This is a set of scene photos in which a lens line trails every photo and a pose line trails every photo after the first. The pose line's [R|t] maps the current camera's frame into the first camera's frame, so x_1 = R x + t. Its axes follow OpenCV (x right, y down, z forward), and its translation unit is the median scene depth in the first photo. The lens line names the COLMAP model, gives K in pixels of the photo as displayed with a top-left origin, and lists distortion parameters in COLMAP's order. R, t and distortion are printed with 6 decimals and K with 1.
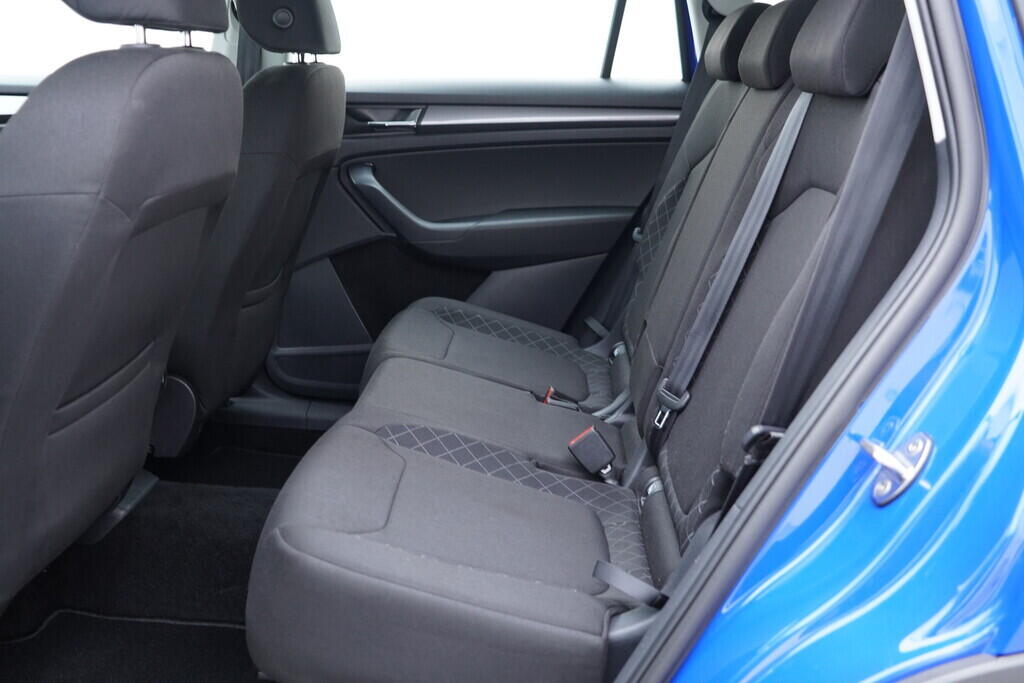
lens RADIAL K [[1074.6, 0, 512.0], [0, 1074.6, 341.5], [0, 0, 1]] dist [0.004217, 0.004711]
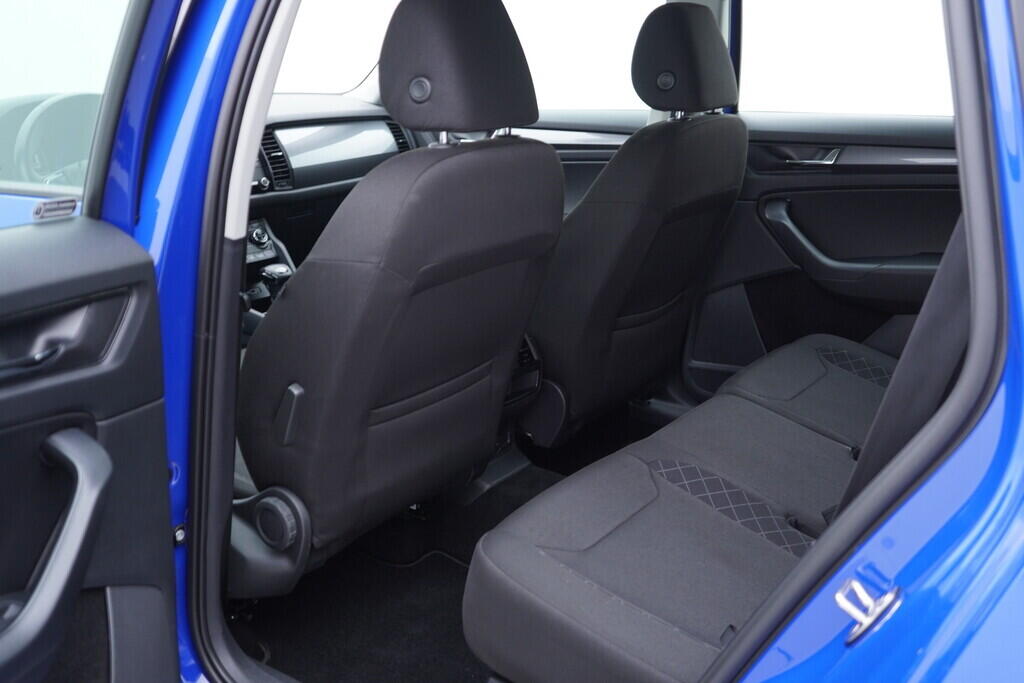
lens RADIAL K [[1074.6, 0, 512.0], [0, 1074.6, 341.5], [0, 0, 1]] dist [0.004217, 0.004711]
pose [[0.829690, 0.126852, -0.543621, 0.236168], [-0.108955, 0.991908, 0.065169, -0.068128], [0.547489, 0.005160, 0.836797, -0.021835]]
